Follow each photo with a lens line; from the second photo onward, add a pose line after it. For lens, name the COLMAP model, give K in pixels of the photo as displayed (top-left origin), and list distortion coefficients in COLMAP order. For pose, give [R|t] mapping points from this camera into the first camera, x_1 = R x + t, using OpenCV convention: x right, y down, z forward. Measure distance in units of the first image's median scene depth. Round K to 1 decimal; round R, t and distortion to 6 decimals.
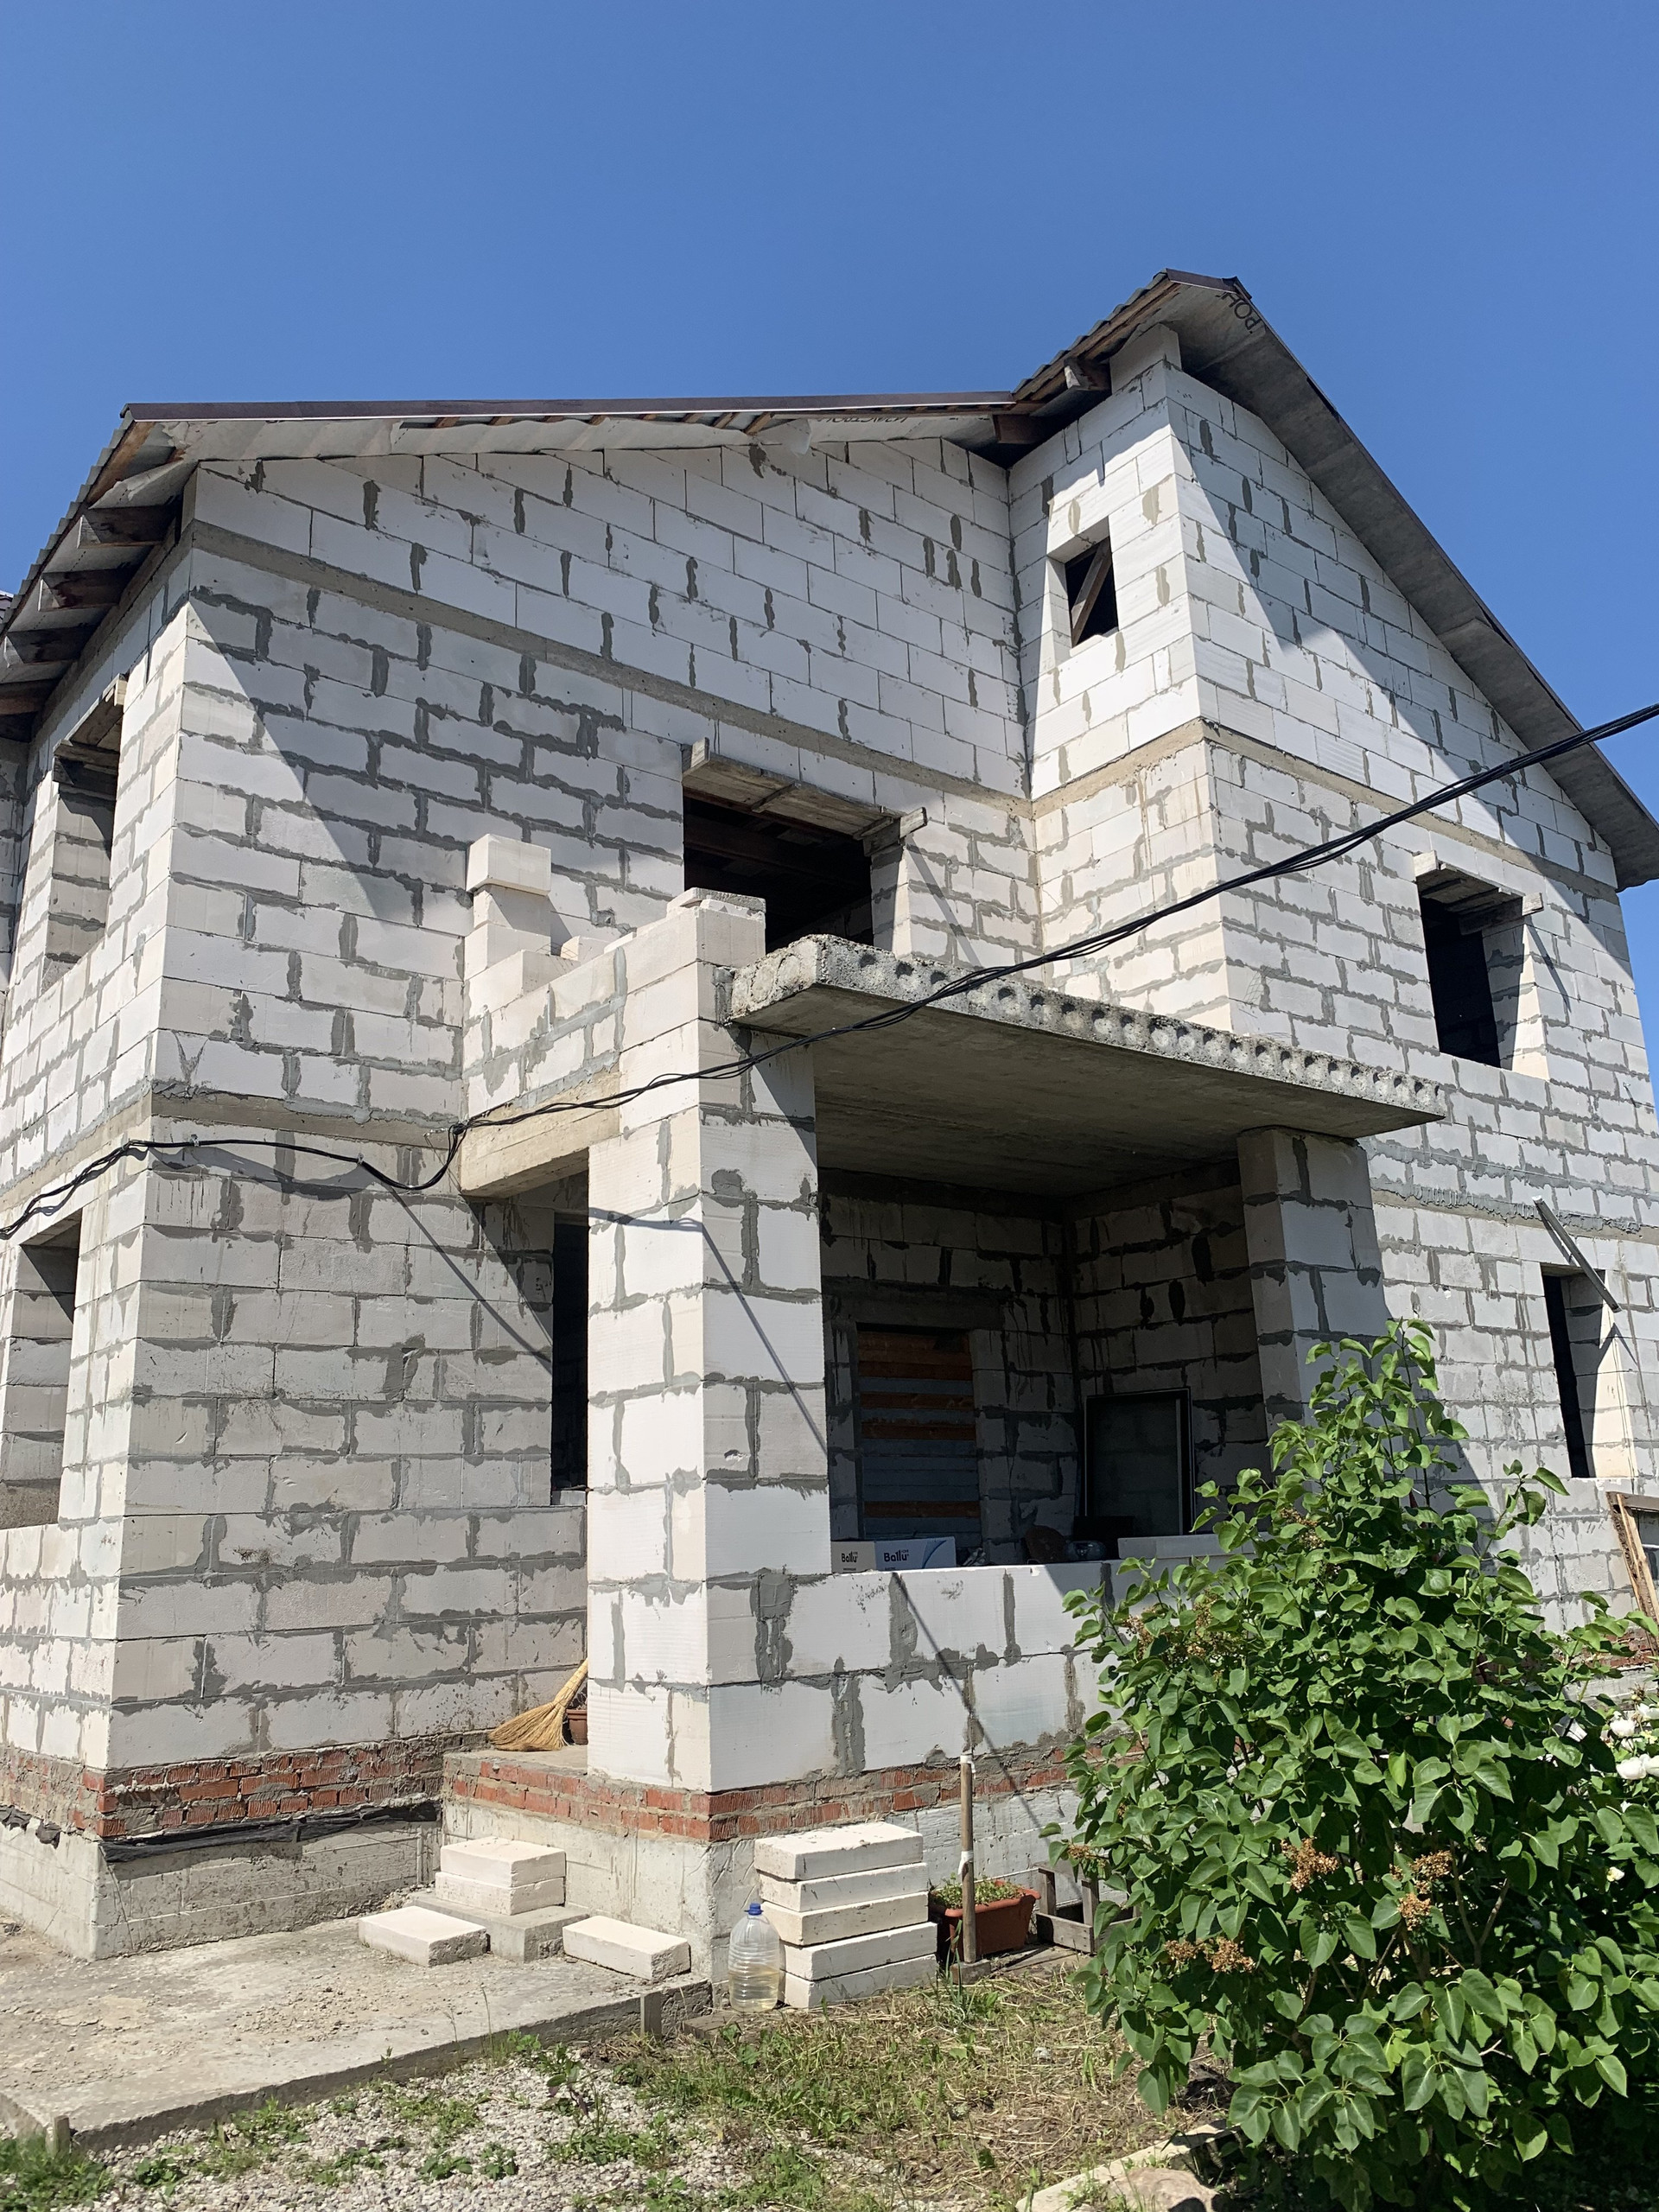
lens RADIAL K [[1729.5, 0, 833.4], [0, 1729.5, 1080.6], [0, 0, 1]] dist [-0.004413, -0.009897]
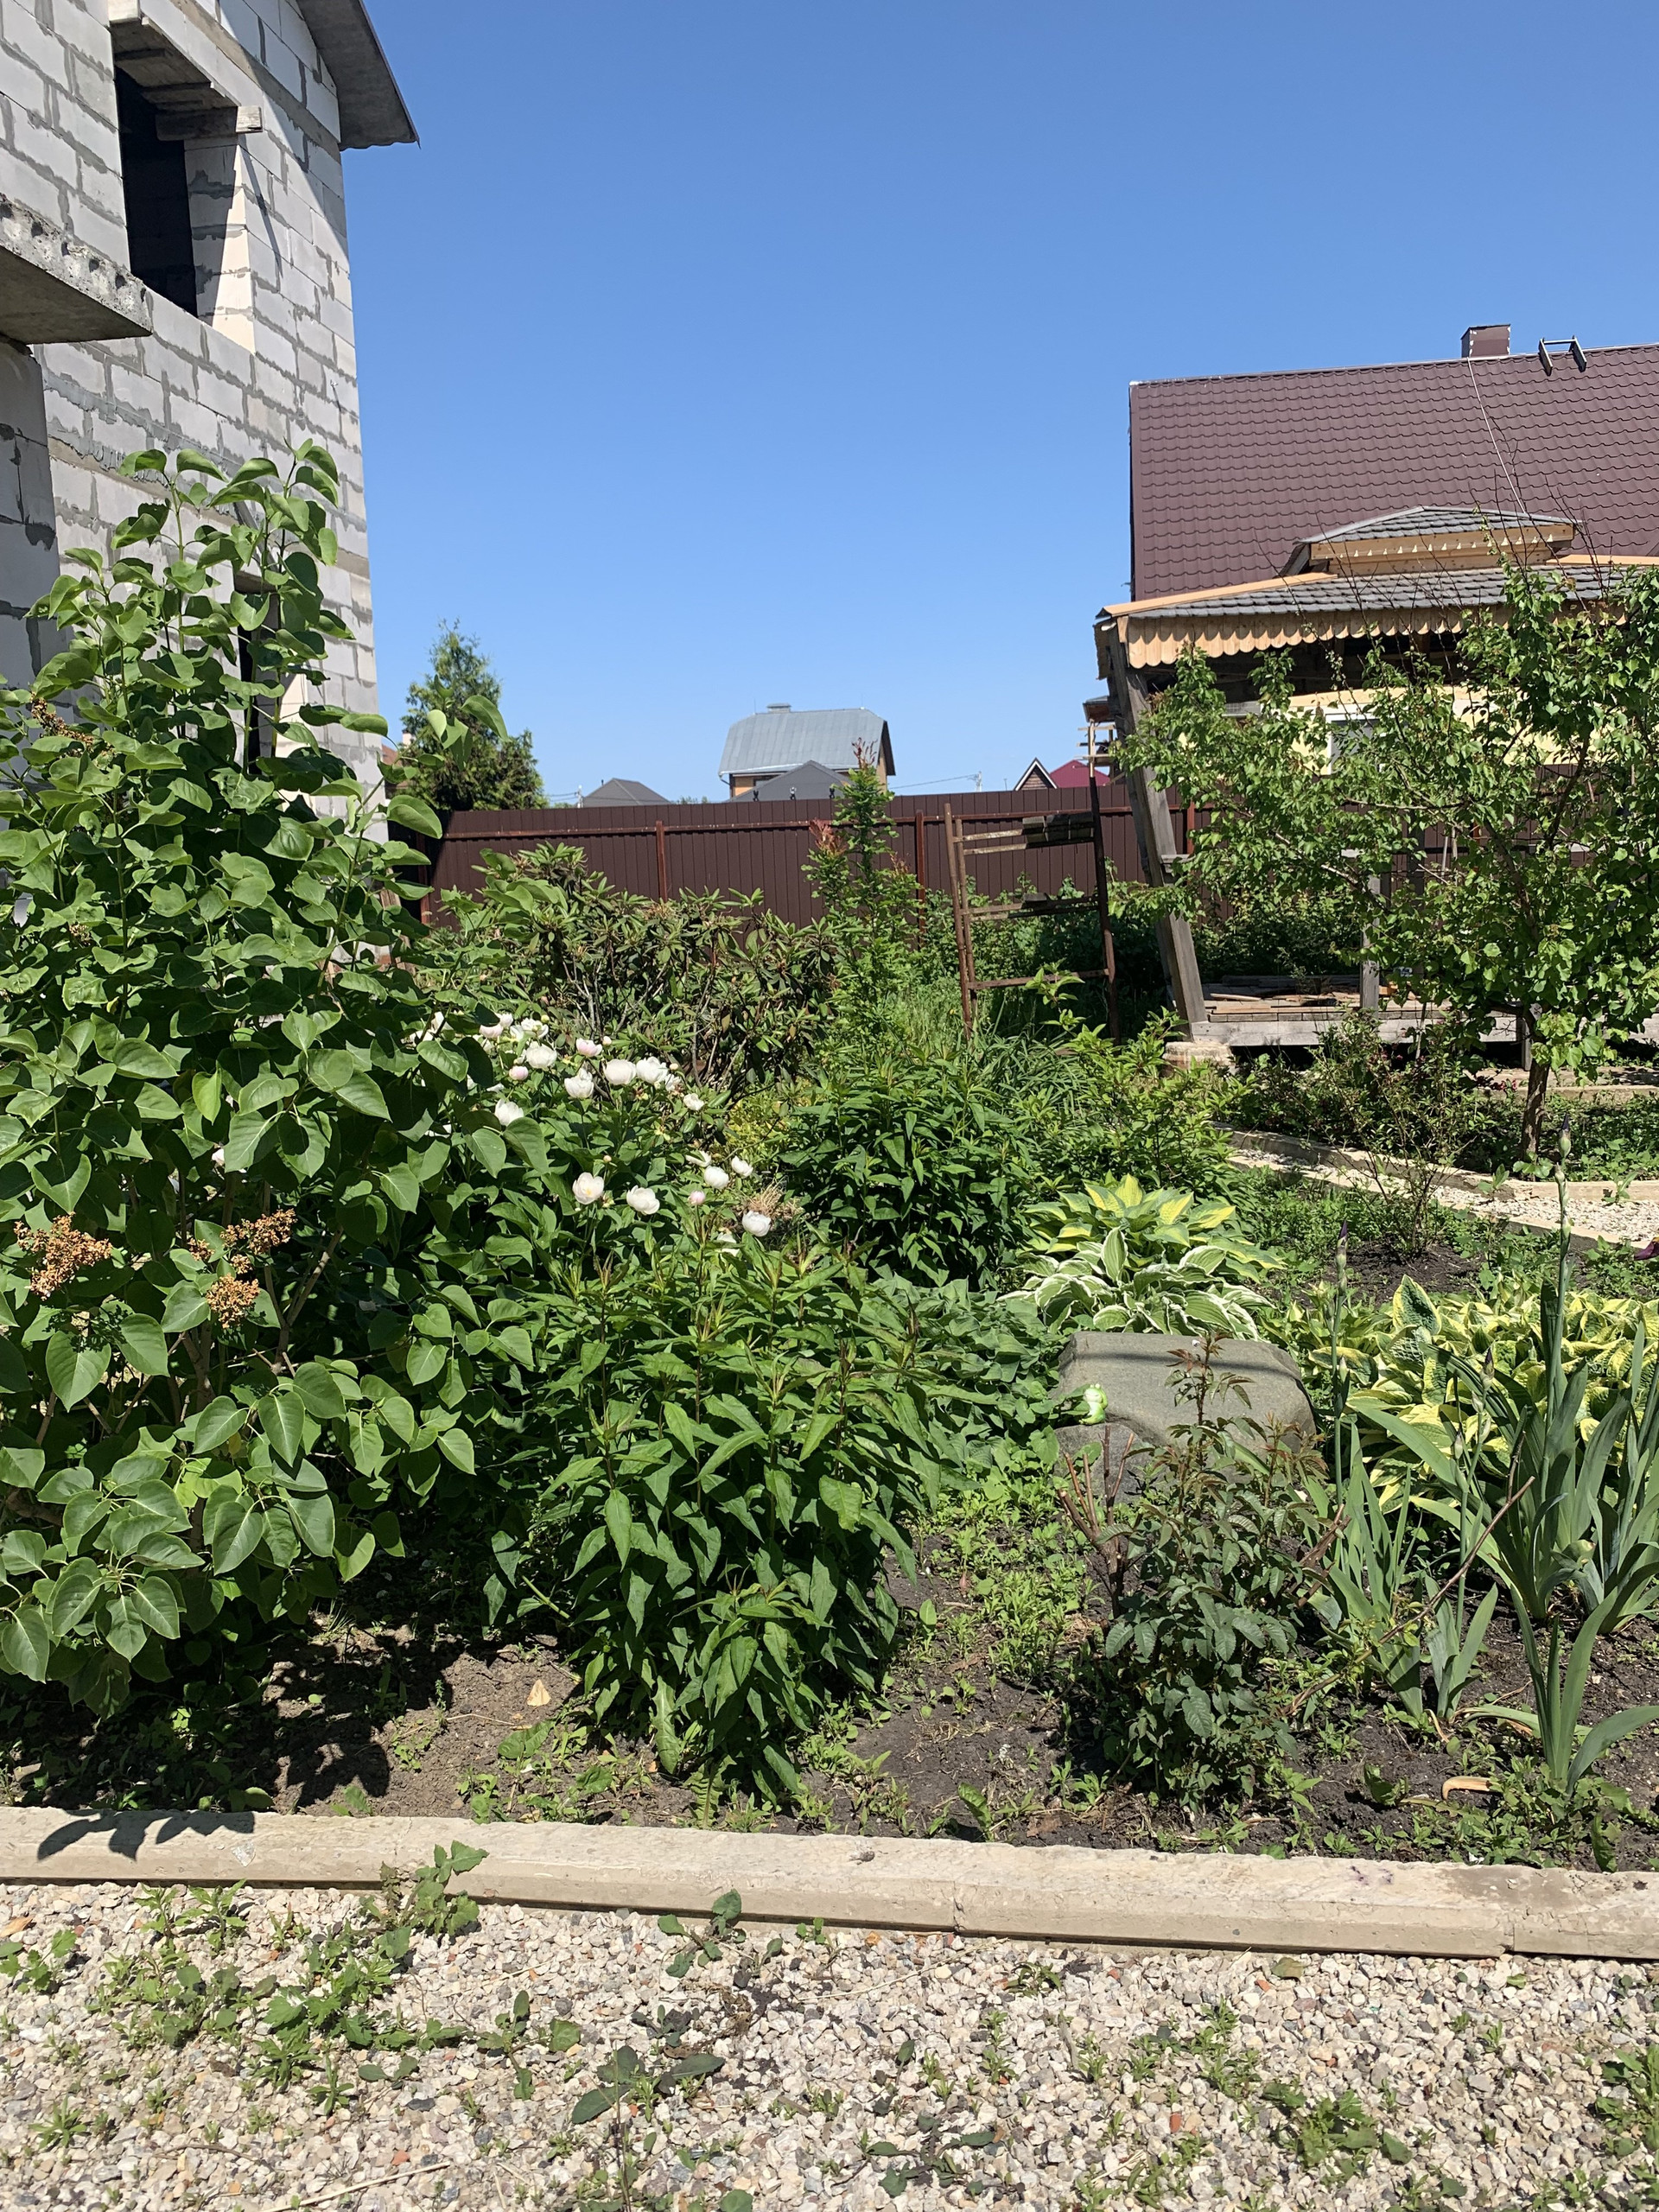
lens RADIAL K [[1694.3, 0, 829.5], [0, 1694.3, 1106.0], [0, 0, 1]] dist [0.004932, -0.003548]
pose [[0.726971, -0.079094, 0.682098, 0.066998], [-0.174759, 0.939324, 0.295178, 0.178428], [-0.664057, -0.333789, 0.669039, 0.431388]]
